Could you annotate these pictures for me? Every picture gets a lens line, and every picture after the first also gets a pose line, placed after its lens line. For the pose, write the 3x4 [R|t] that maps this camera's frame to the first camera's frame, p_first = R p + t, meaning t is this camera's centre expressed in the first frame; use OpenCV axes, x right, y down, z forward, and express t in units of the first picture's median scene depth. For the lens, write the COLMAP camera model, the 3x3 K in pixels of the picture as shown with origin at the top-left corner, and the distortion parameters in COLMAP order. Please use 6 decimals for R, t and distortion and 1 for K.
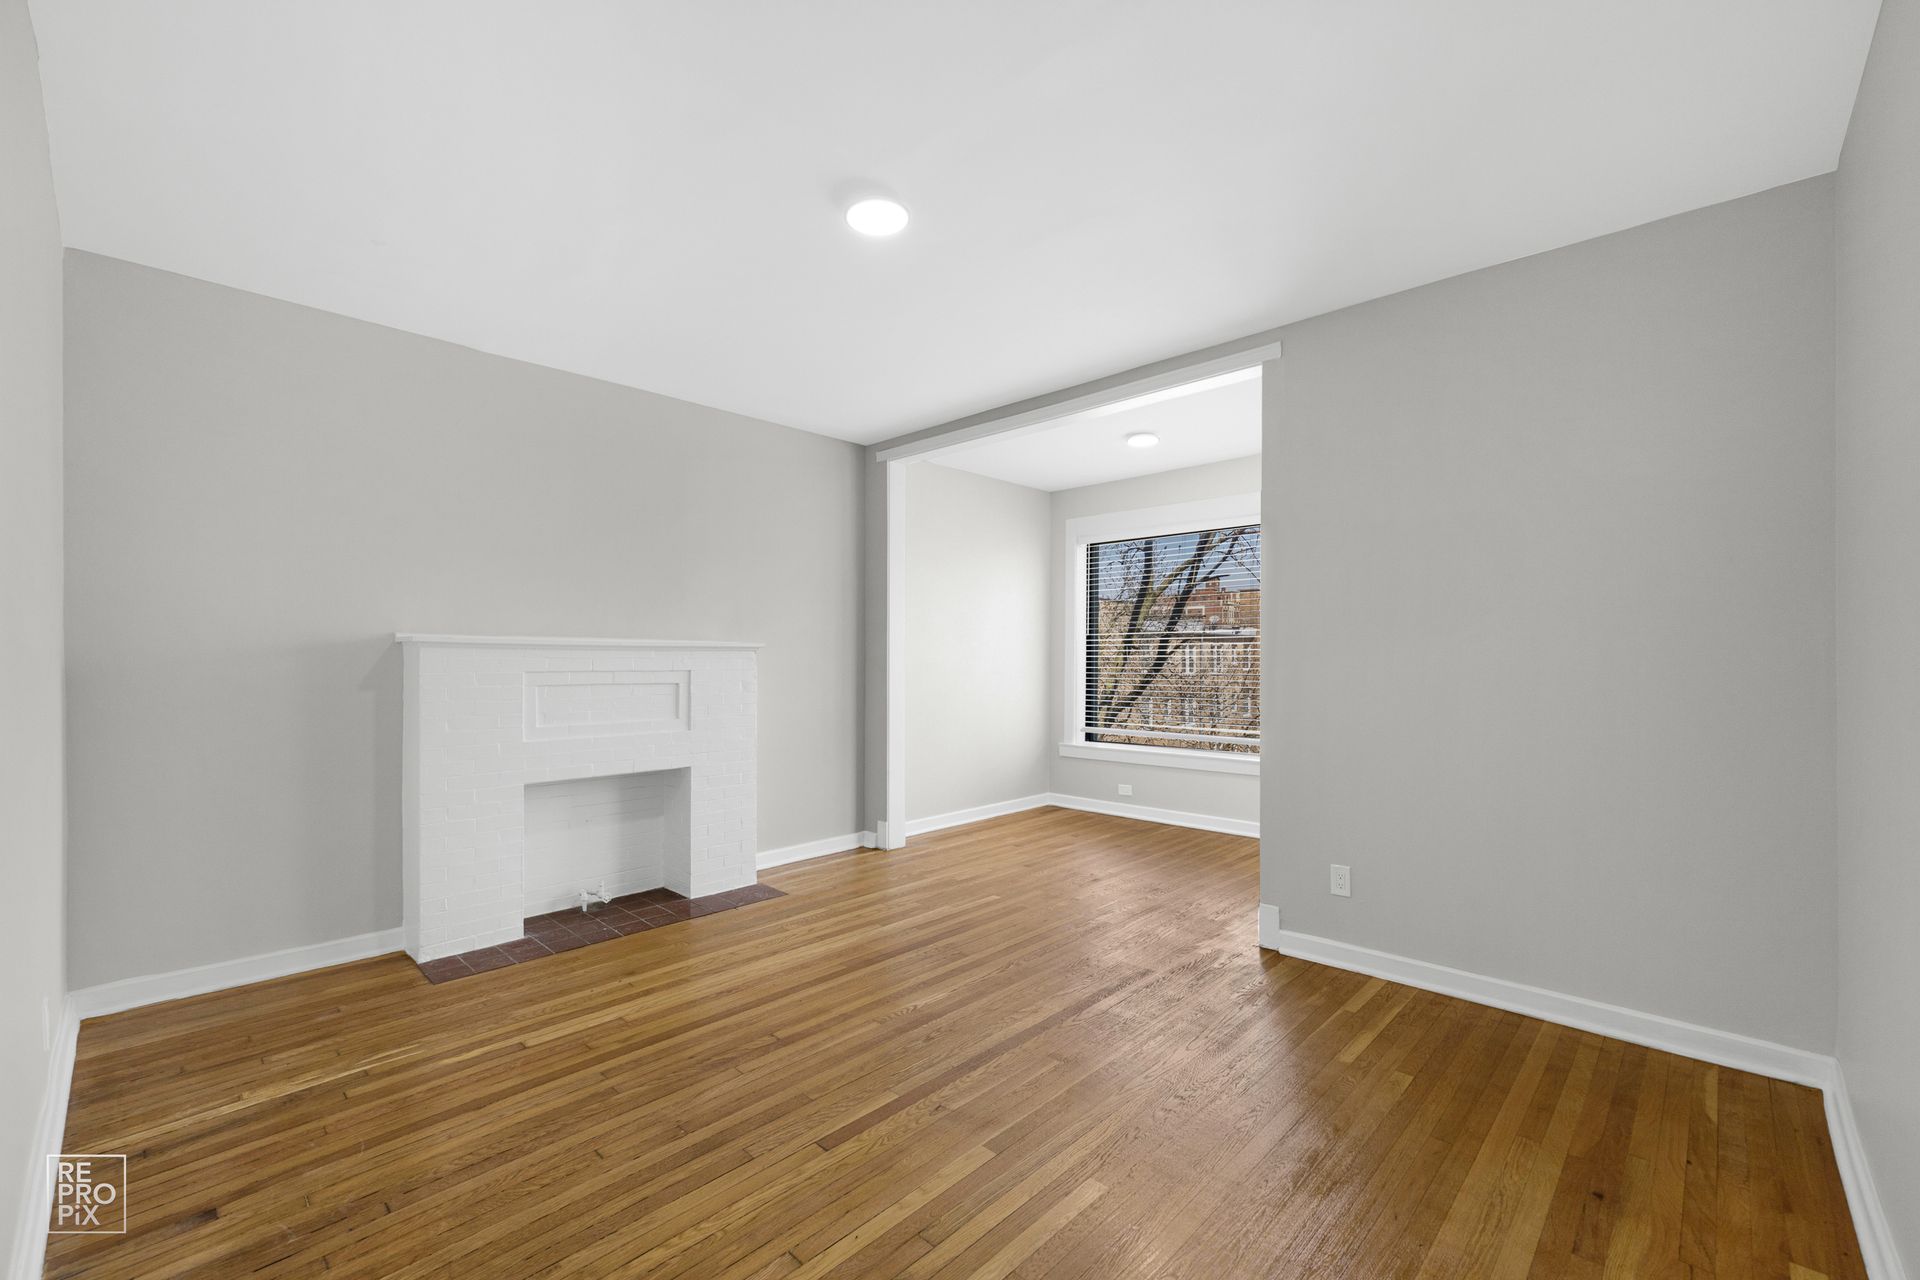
lens RADIAL K [[793.7, 0, 961.7], [0, 793.7, 647.3], [0, 0, 1]] dist [0.002197, 0.000154]
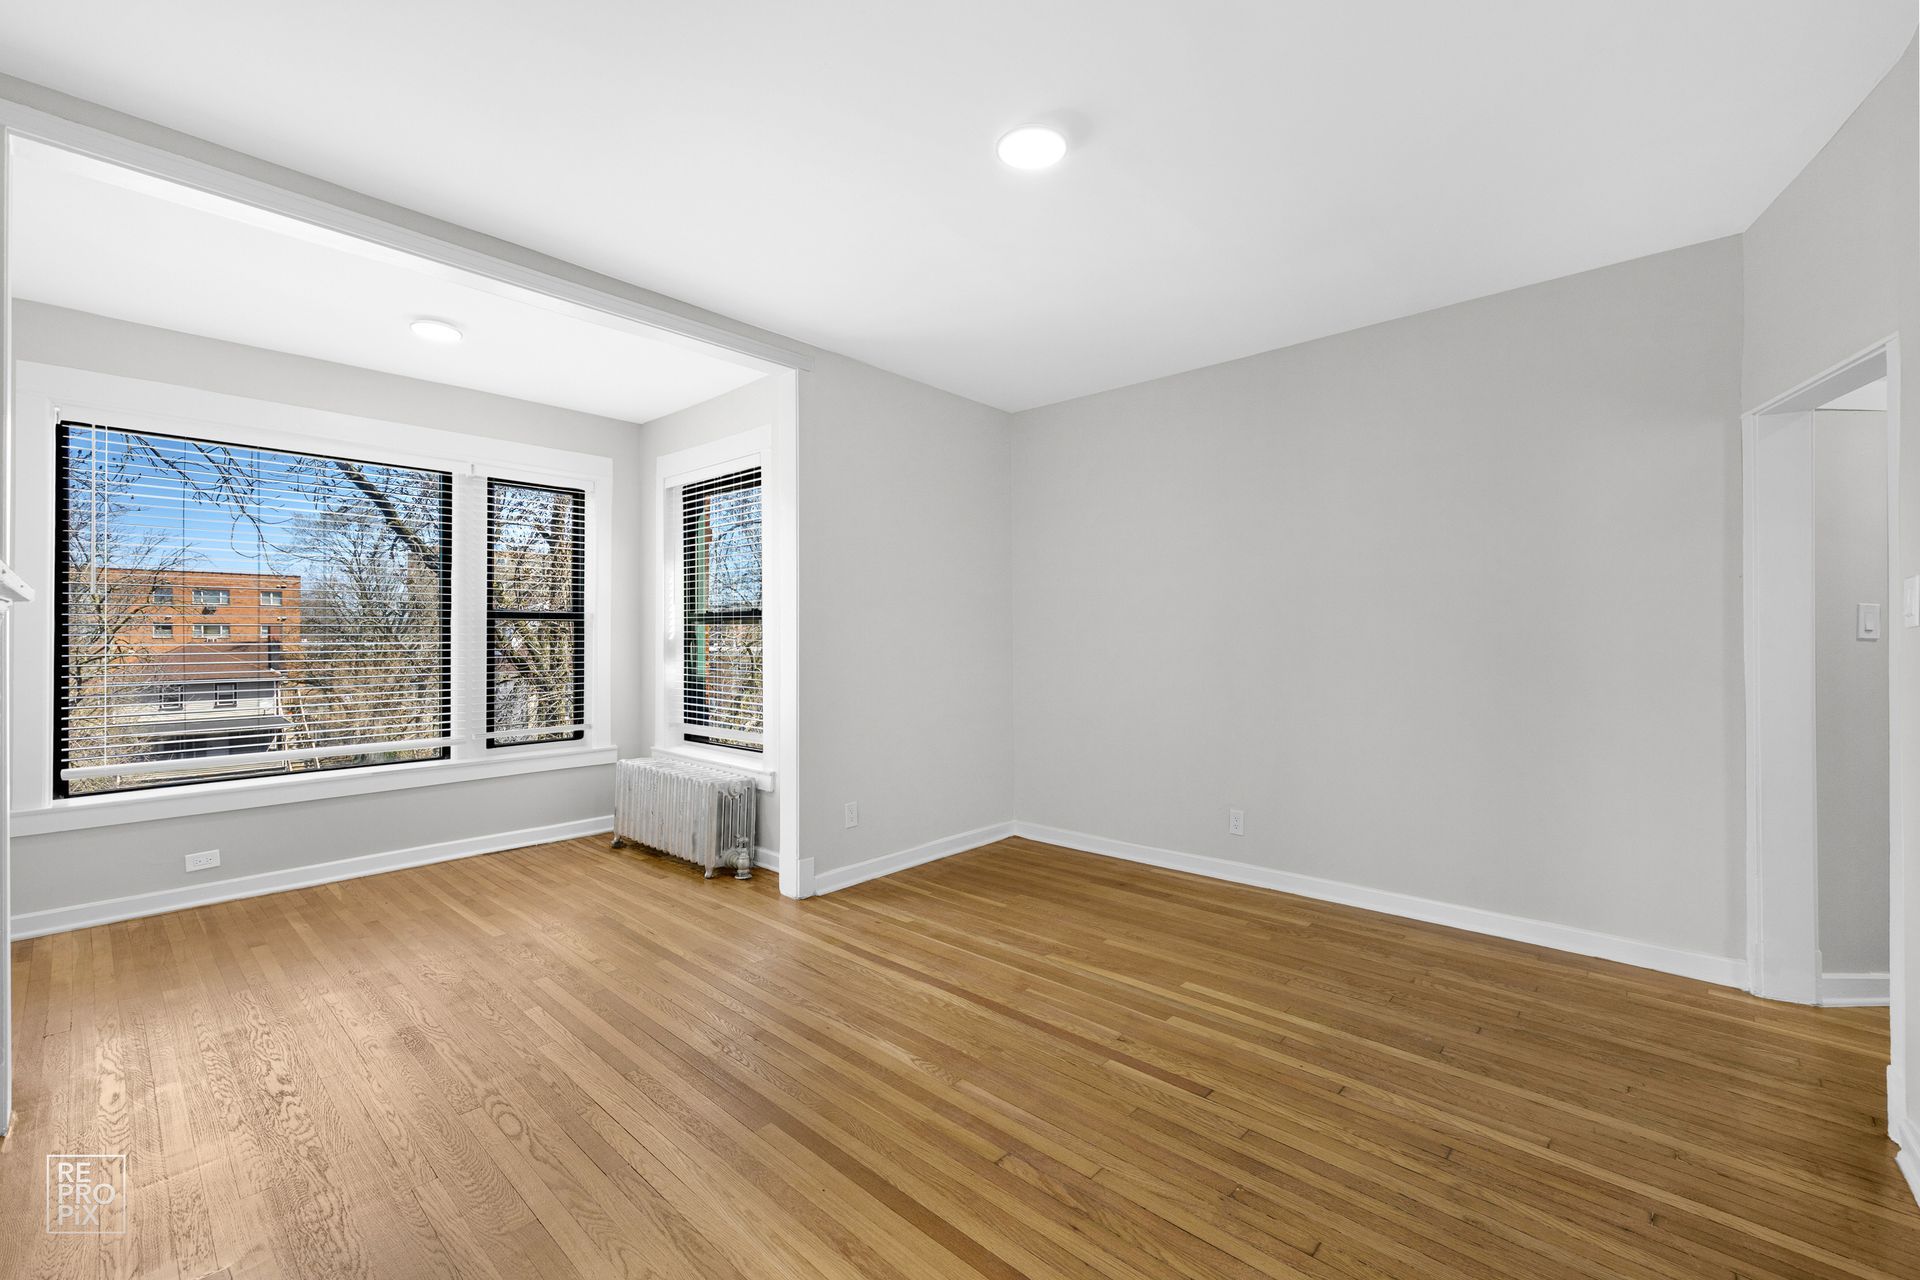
lens RADIAL K [[793.7, 0, 961.7], [0, 793.7, 647.3], [0, 0, 1]] dist [0.002197, 0.000154]
pose [[-0.025114, -0.010801, 0.999626, -0.907933], [-0.011697, 0.999876, 0.010510, 0.015388], [-0.999616, -0.011429, -0.025237, 1.008765]]
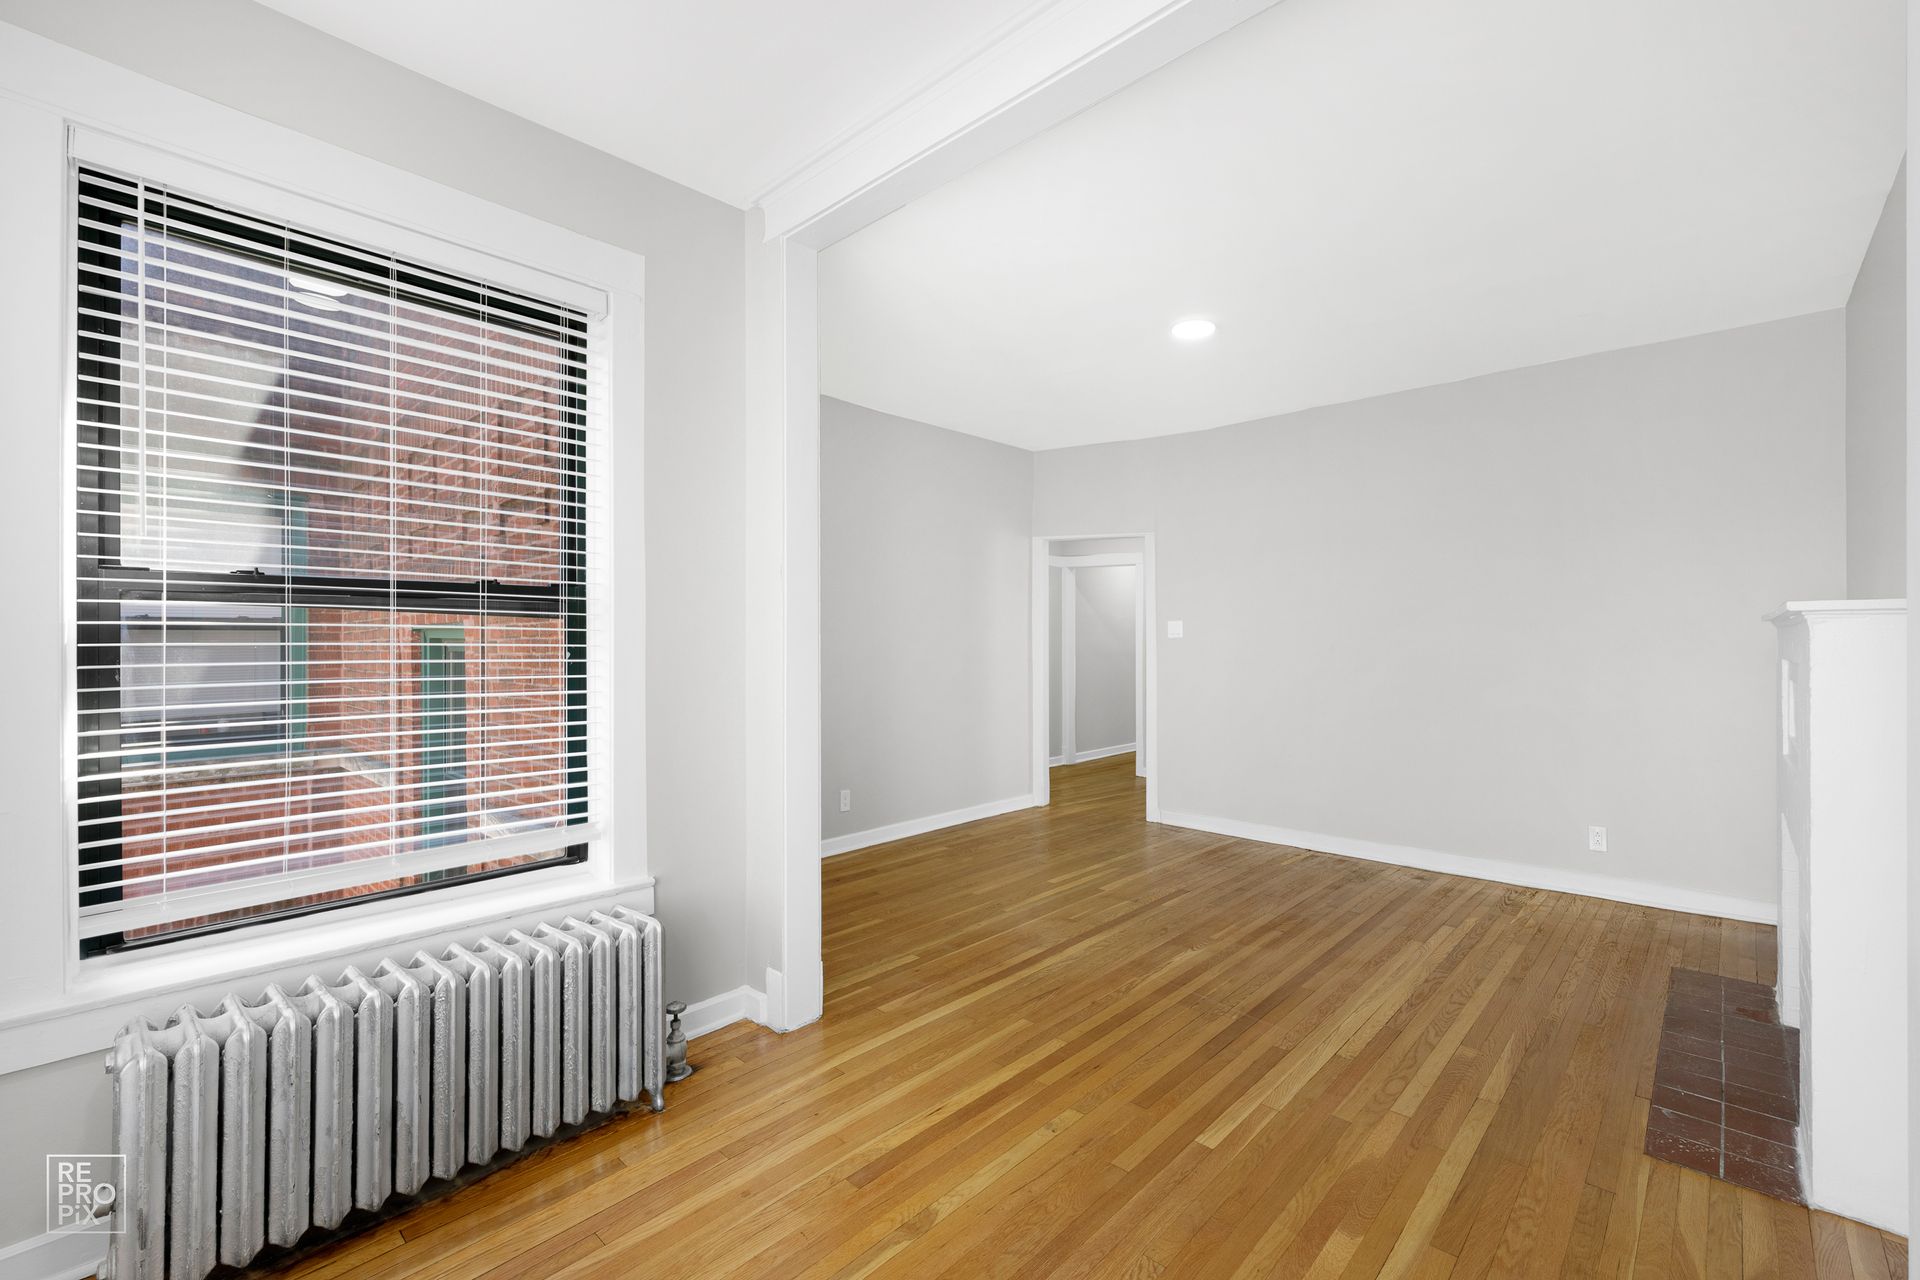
lens RADIAL K [[793.7, 0, 961.7], [0, 793.7, 647.3], [0, 0, 1]] dist [0.002197, 0.000154]
pose [[-1.000000, -0.000186, -0.000387, 0.293315], [-0.000183, 0.999971, -0.007601, 0.015254], [0.000388, -0.007601, -0.999971, 2.245604]]
